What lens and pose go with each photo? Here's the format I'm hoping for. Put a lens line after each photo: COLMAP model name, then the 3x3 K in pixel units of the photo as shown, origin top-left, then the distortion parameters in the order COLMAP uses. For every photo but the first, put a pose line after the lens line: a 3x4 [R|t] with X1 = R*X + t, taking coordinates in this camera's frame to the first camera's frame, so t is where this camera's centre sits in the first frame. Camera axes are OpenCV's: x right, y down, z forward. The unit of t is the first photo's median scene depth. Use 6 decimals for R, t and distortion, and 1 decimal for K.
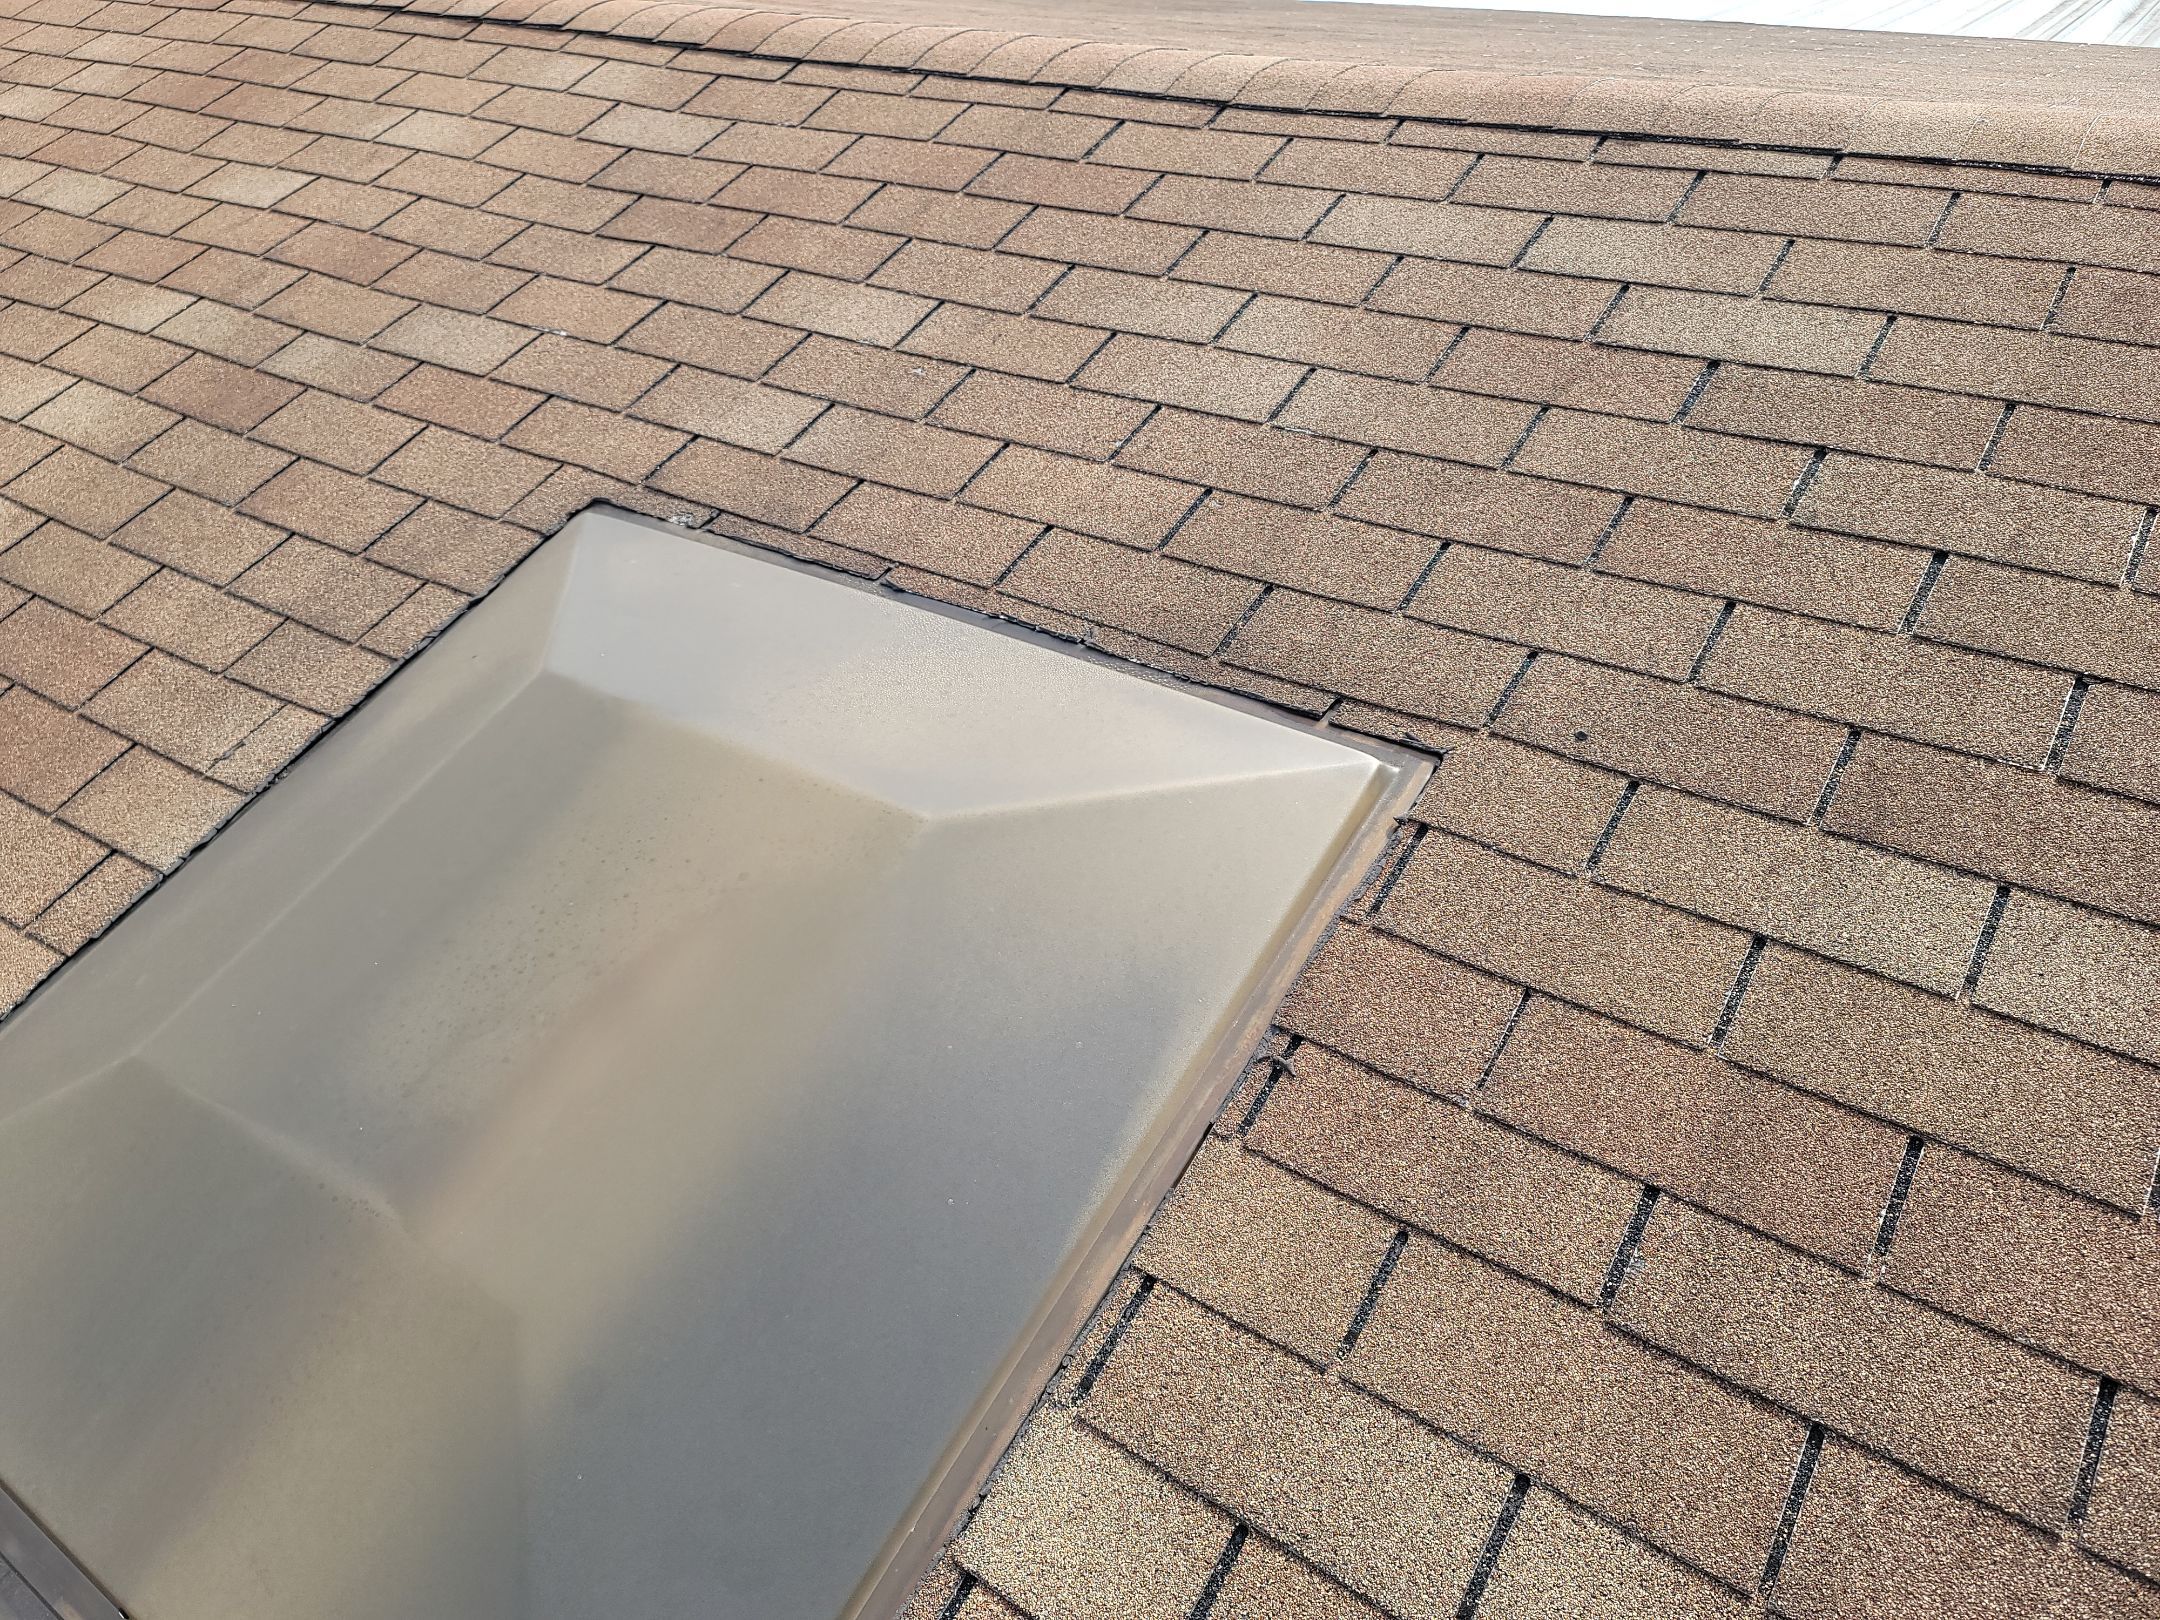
lens RADIAL K [[1538.4, 0, 1080.0], [0, 1538.4, 810.0], [0, 0, 1]] dist [0.060488, -0.035434]
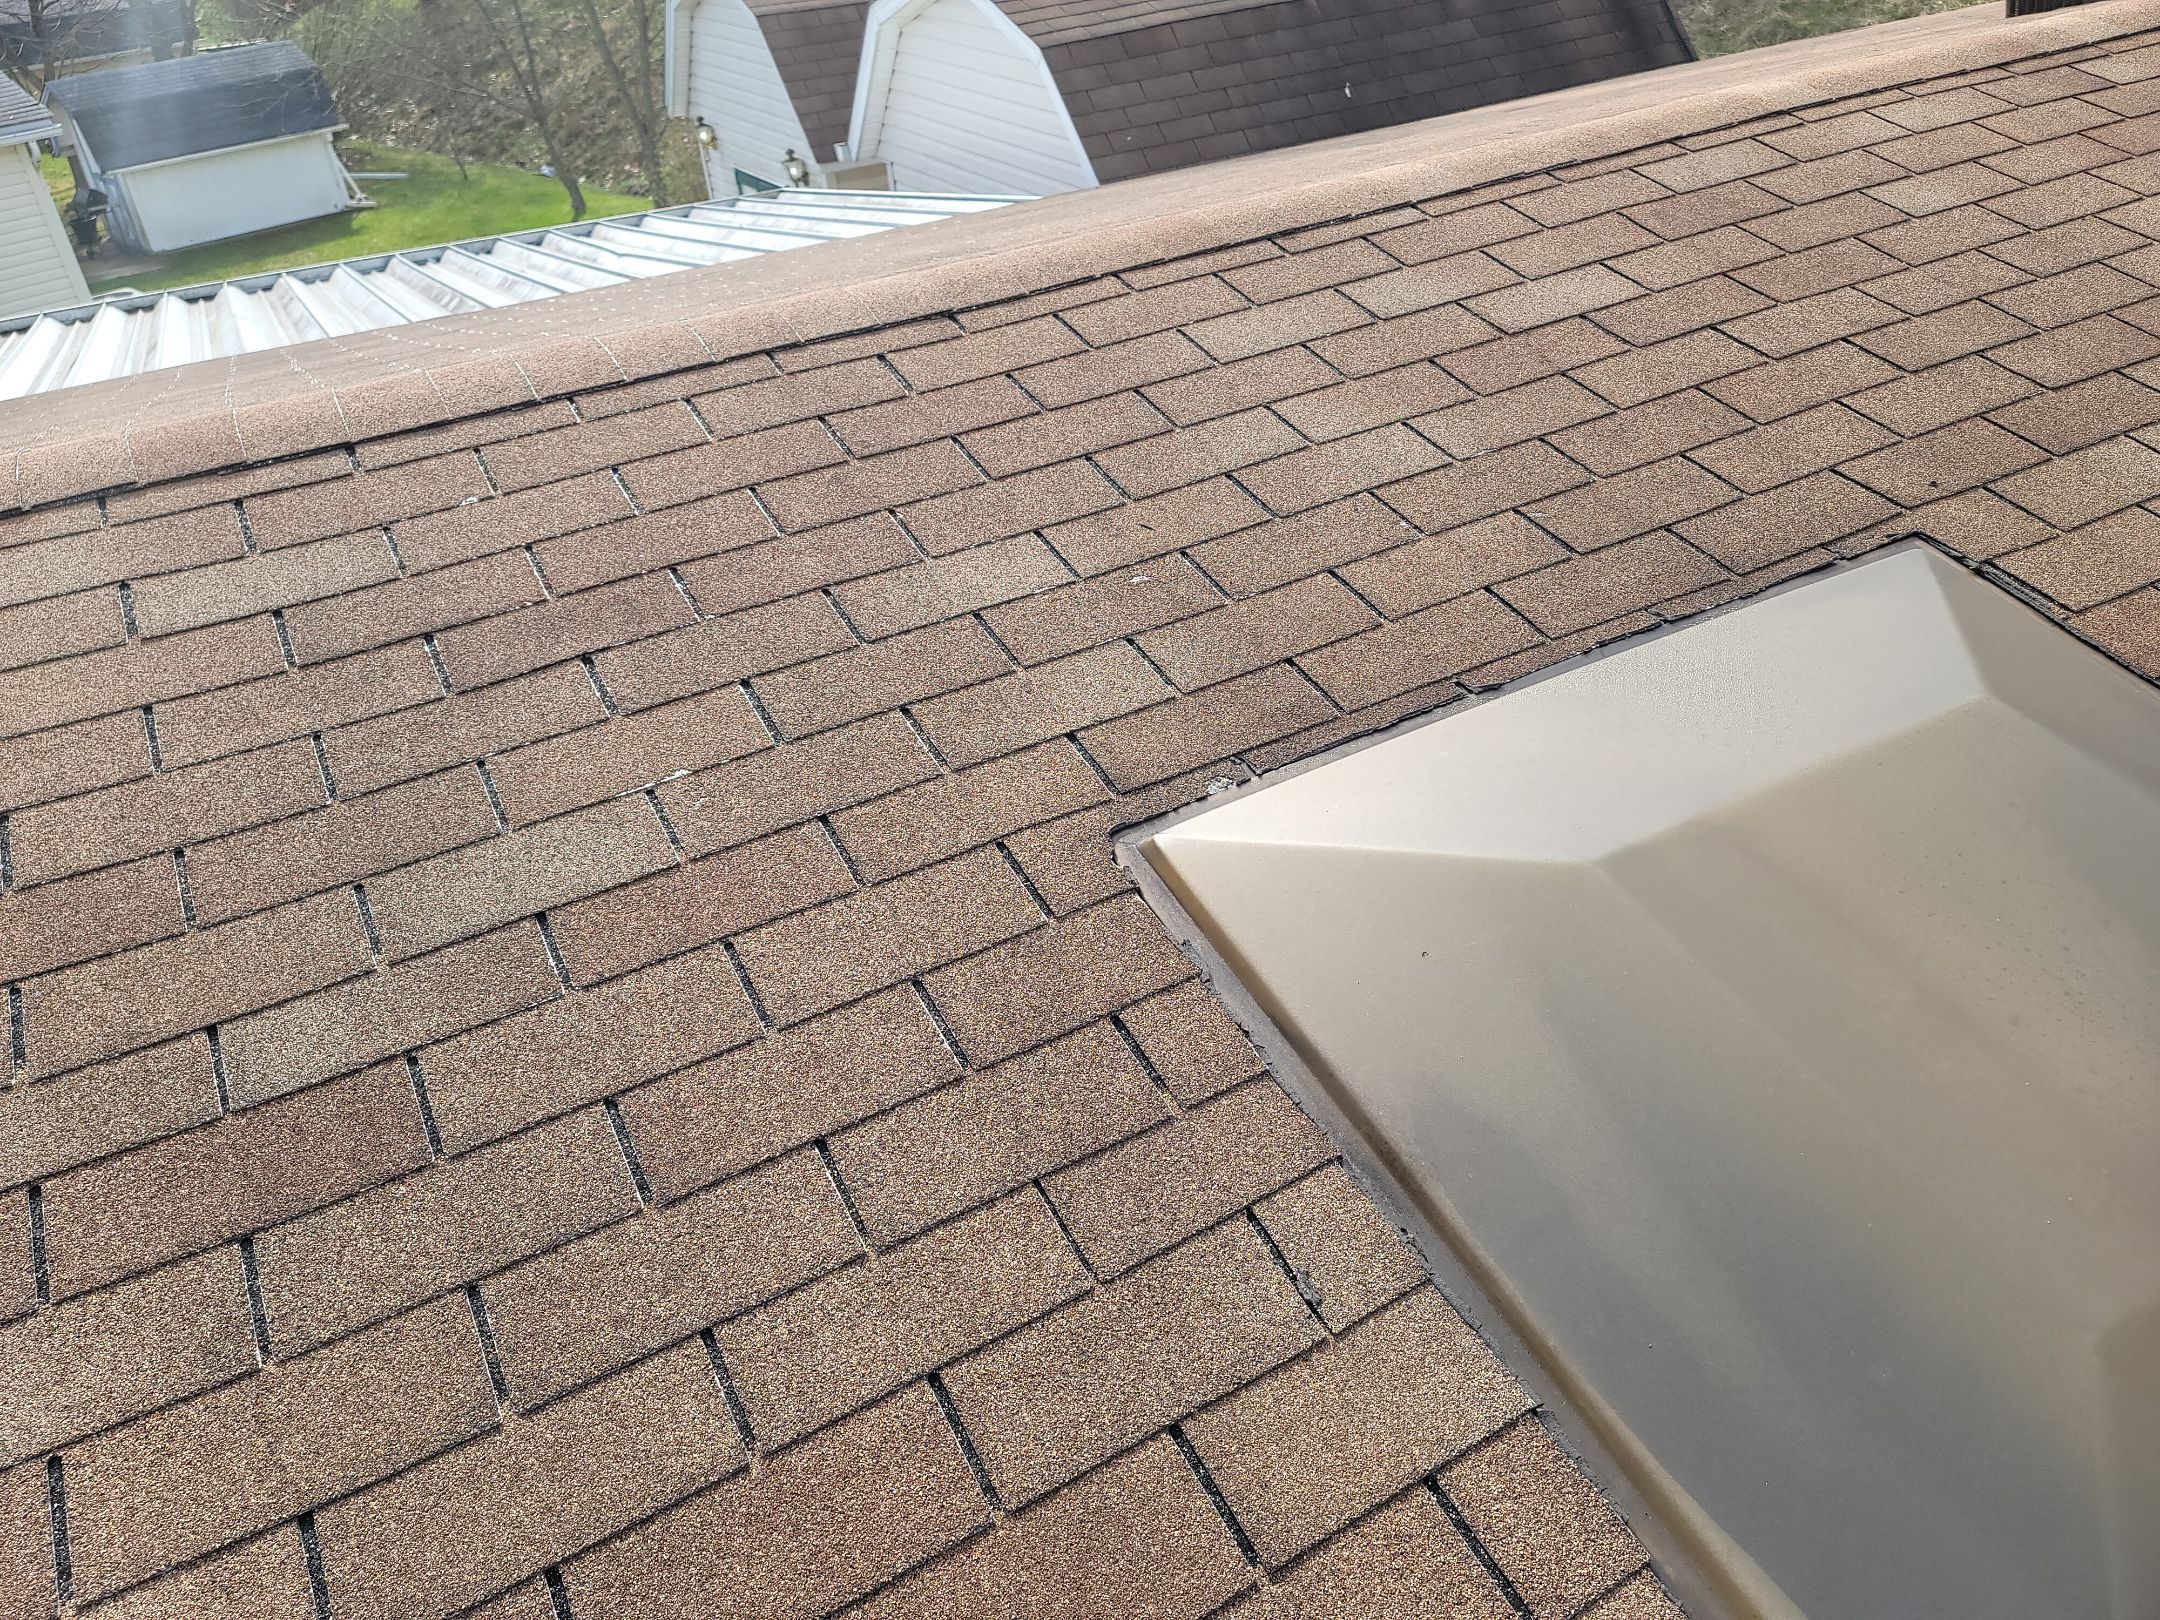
lens RADIAL K [[1538.4, 0, 1080.0], [0, 1538.4, 810.0], [0, 0, 1]] dist [0.060488, -0.035434]
pose [[0.470711, -0.455983, 0.755322, -0.926900], [0.585140, 0.802072, 0.119550, -0.318705], [-0.660335, 0.385695, 0.644358, 0.504699]]
